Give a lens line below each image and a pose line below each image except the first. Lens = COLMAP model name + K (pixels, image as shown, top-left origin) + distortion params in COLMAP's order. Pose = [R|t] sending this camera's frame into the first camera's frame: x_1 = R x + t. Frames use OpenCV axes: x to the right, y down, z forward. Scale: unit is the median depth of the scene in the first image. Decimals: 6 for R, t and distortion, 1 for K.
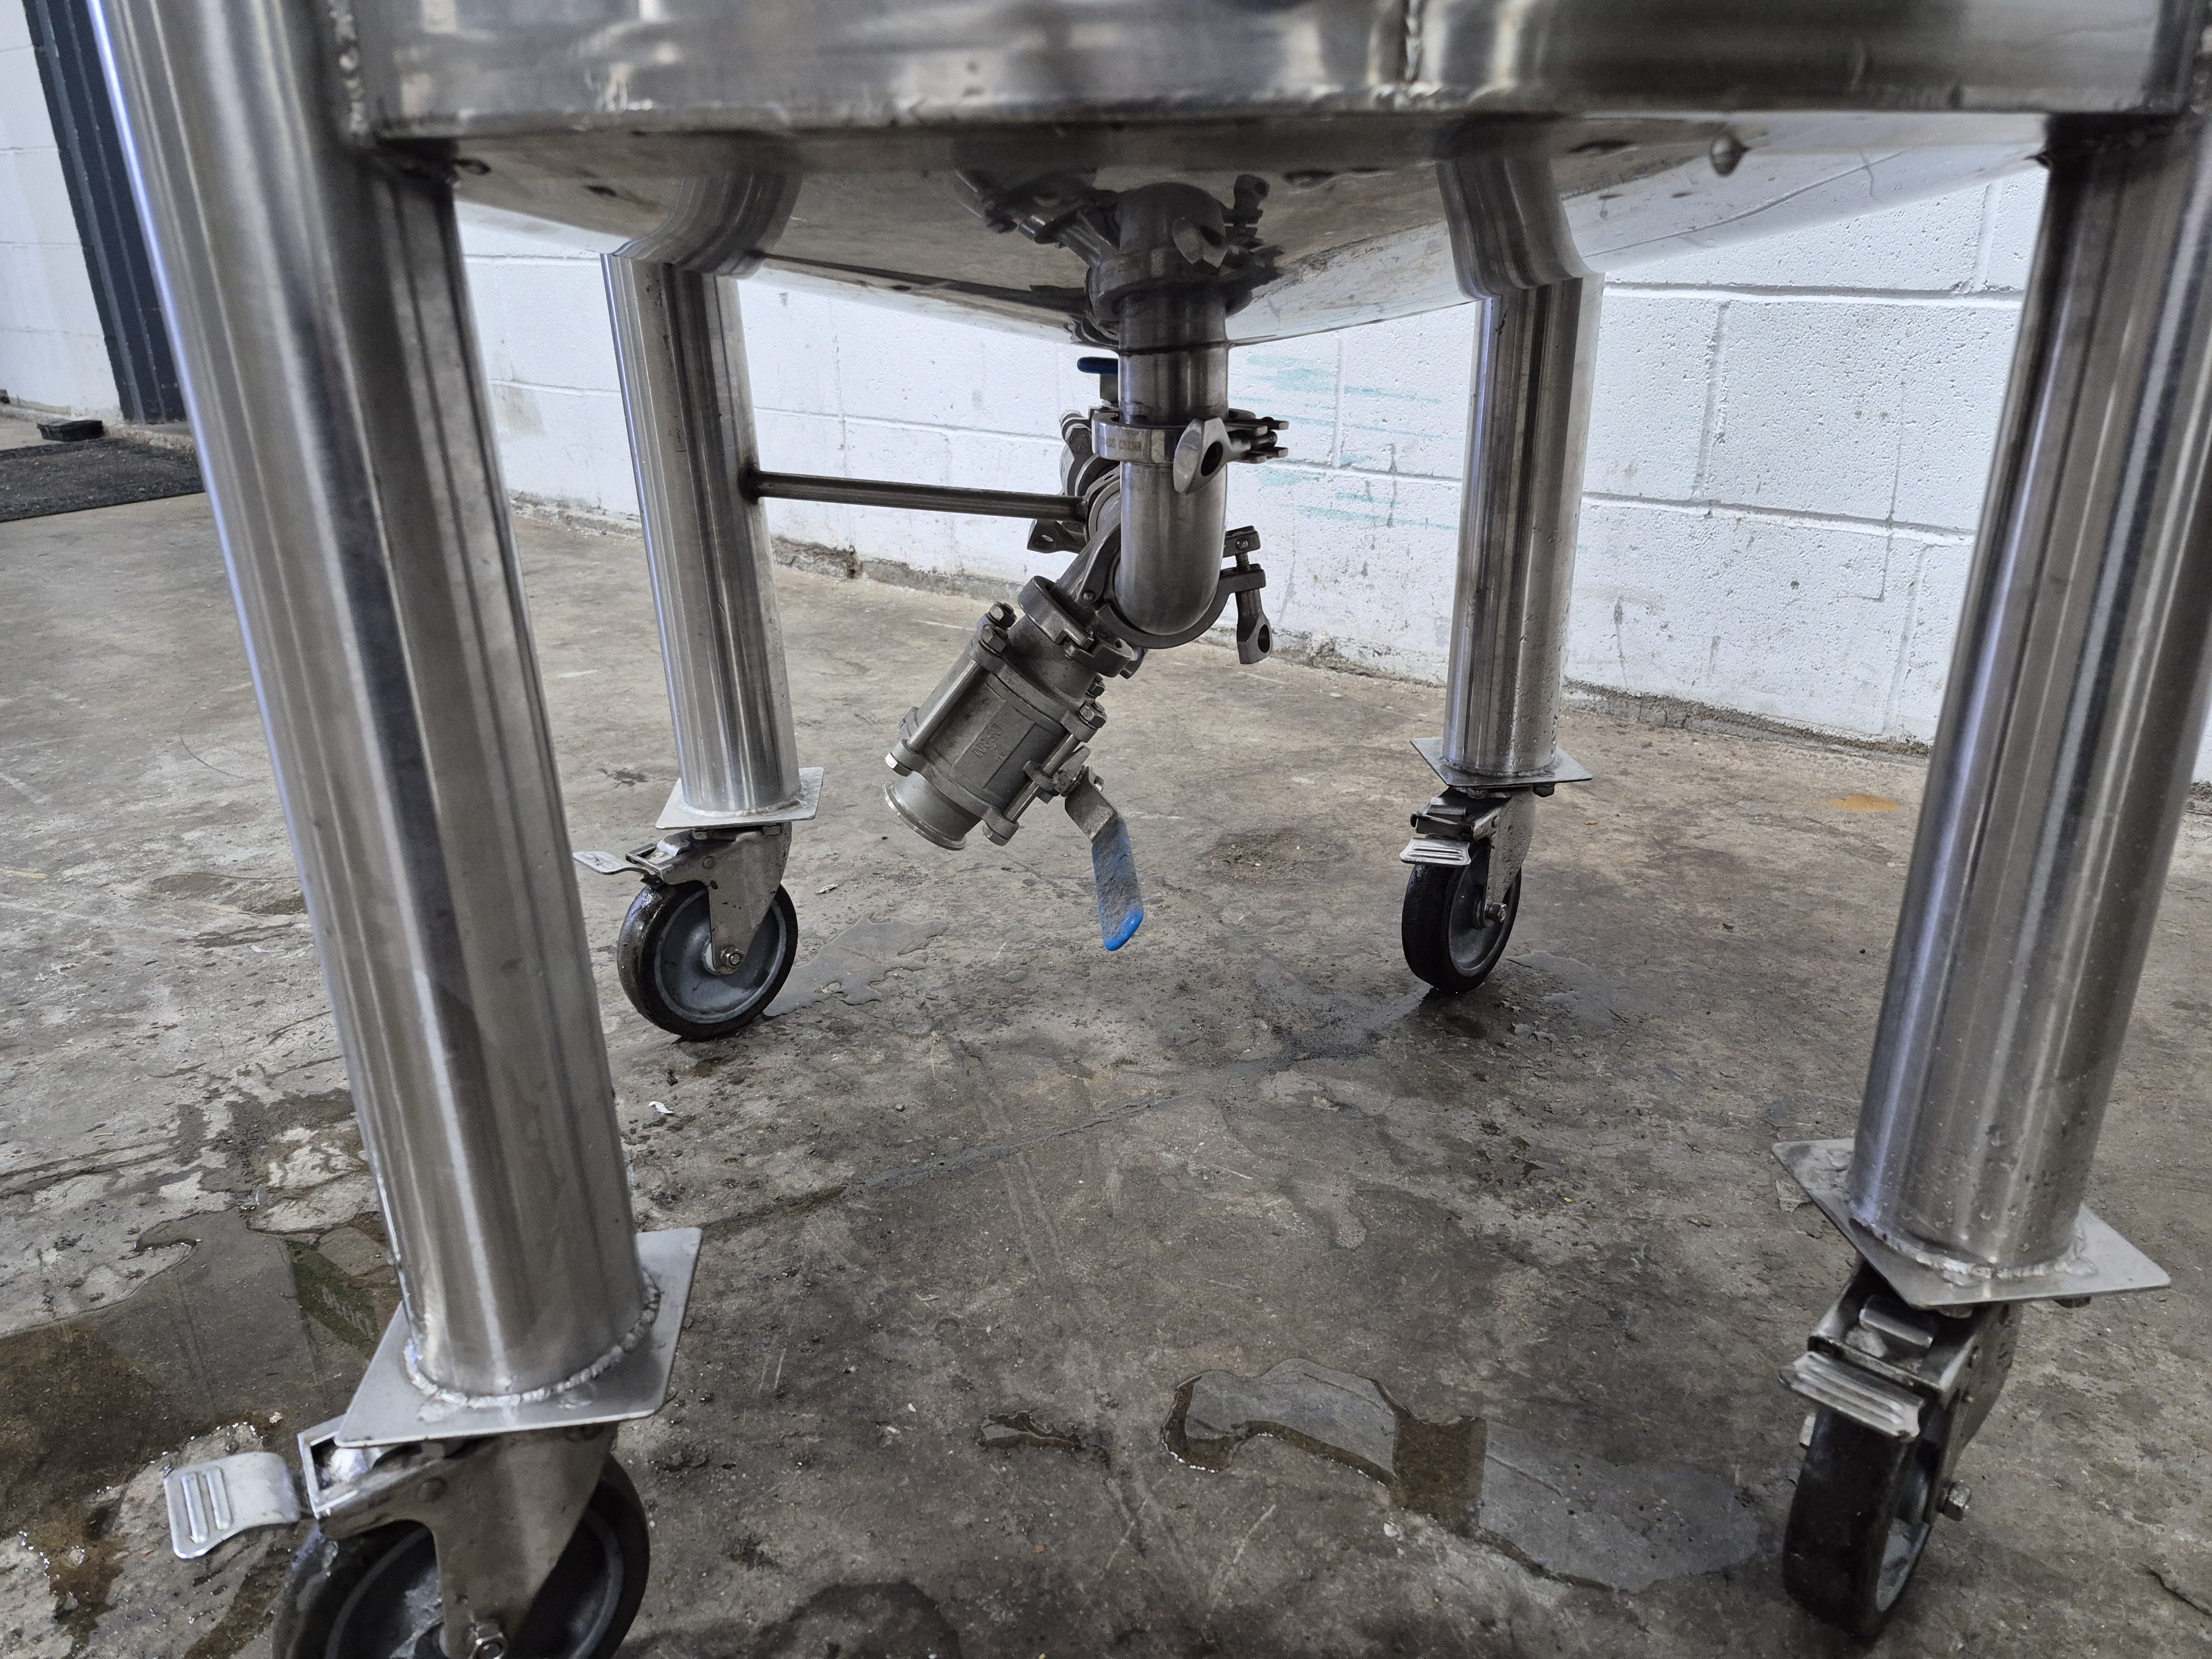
lens RADIAL K [[1551.4, 0, 1113.5], [0, 1551.4, 825.5], [0, 0, 1]] dist [0.051656, -0.042699]
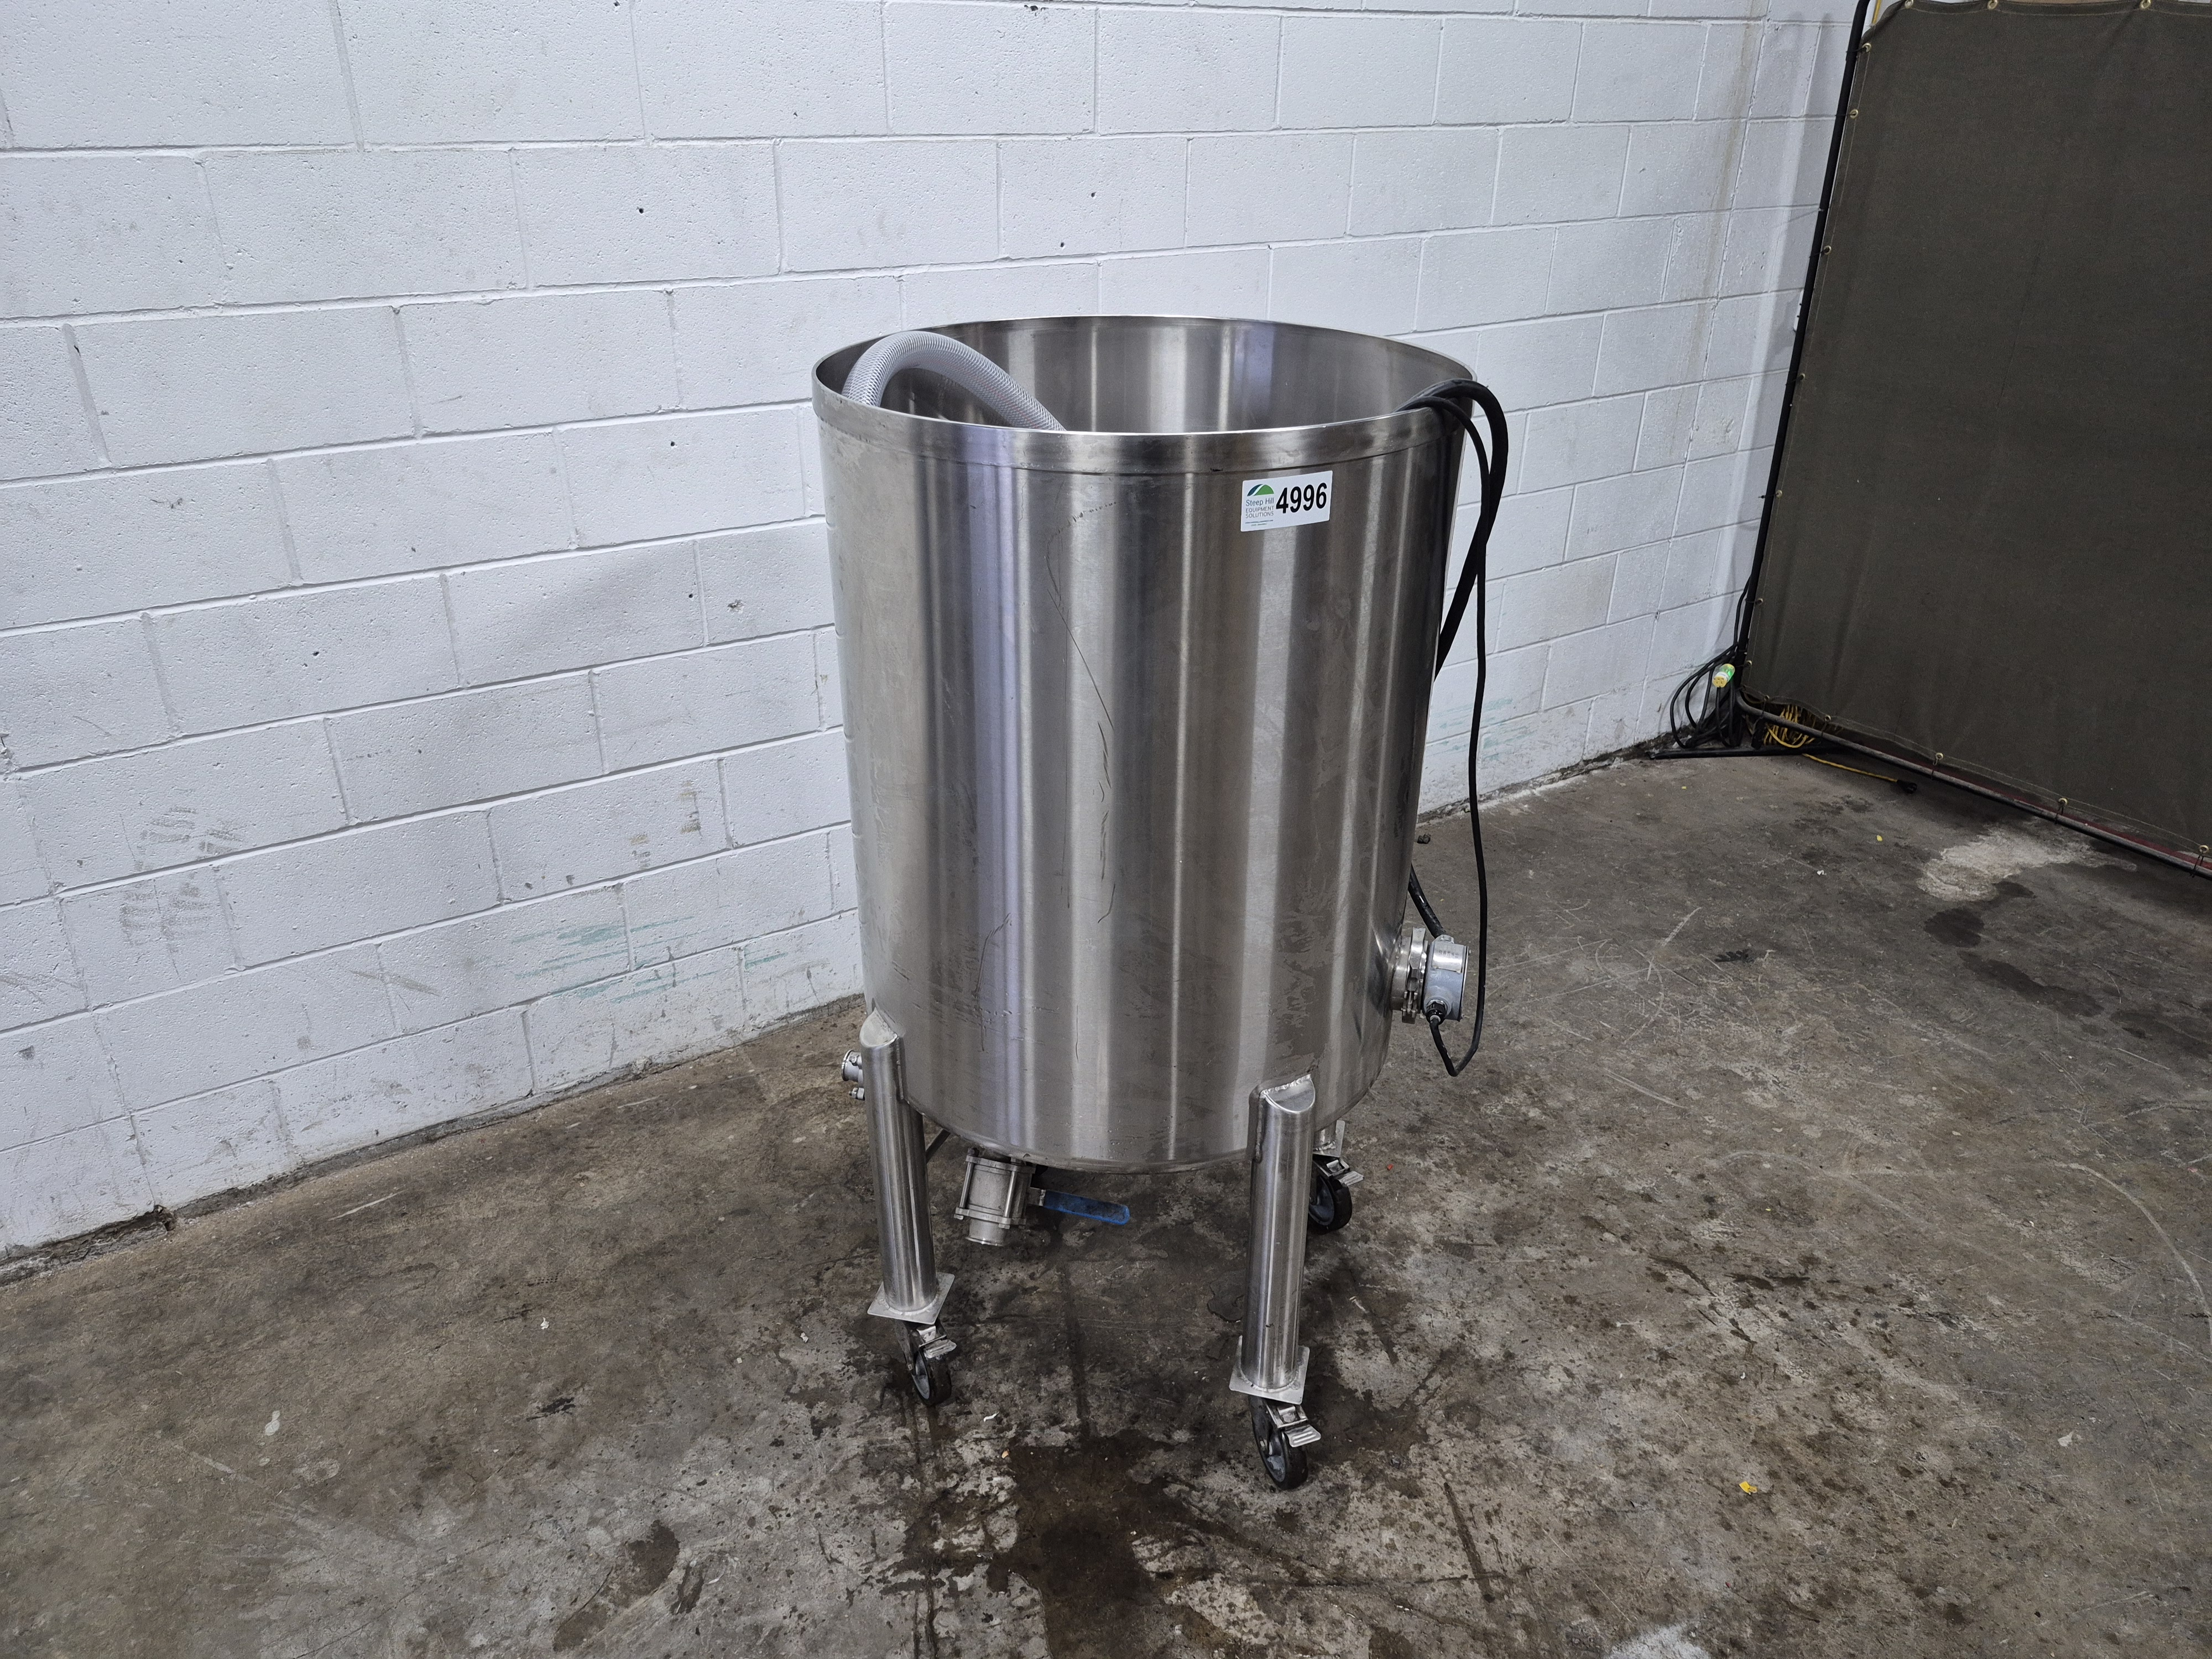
lens RADIAL K [[1551.4, 0, 1088.4], [0, 1551.4, 842.5], [0, 0, 1]] dist [0.051656, -0.042699]
pose [[0.337287, -0.423357, 0.840837, -1.842586], [0.339484, 0.887776, 0.310812, -1.260195], [-0.878059, 0.180617, 0.443158, -0.321251]]
